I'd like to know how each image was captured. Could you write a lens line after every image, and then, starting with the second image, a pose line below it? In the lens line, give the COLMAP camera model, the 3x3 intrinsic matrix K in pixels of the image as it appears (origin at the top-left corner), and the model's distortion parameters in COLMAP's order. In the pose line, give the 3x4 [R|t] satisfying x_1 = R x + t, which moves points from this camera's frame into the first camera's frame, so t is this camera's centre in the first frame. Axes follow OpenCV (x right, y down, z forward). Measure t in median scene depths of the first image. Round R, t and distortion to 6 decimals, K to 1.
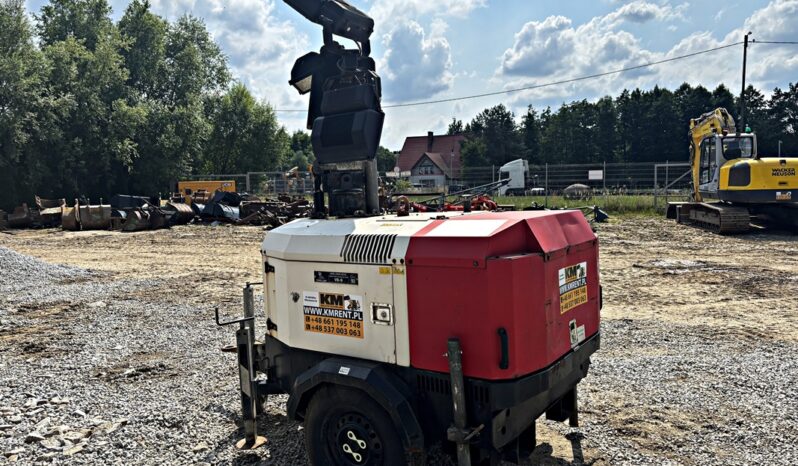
lens RADIAL K [[607.3, 0, 394.3], [0, 607.3, 229.6], [0, 0, 1]] dist [0.009872, -0.007103]
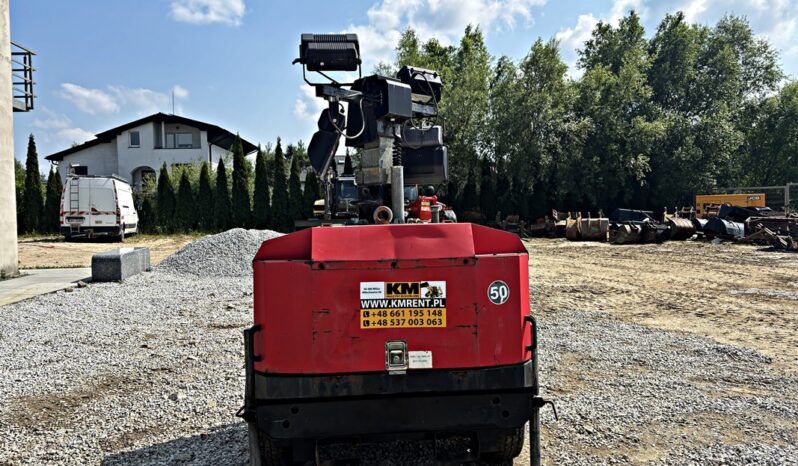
lens RADIAL K [[607.3, 0, 394.3], [0, 607.3, 229.6], [0, 0, 1]] dist [0.009872, -0.007103]
pose [[0.618066, 0.030921, -0.785518, 0.115160], [-0.050059, 0.998746, -0.000074, -0.002074], [0.784531, 0.039368, 0.618839, 0.048307]]
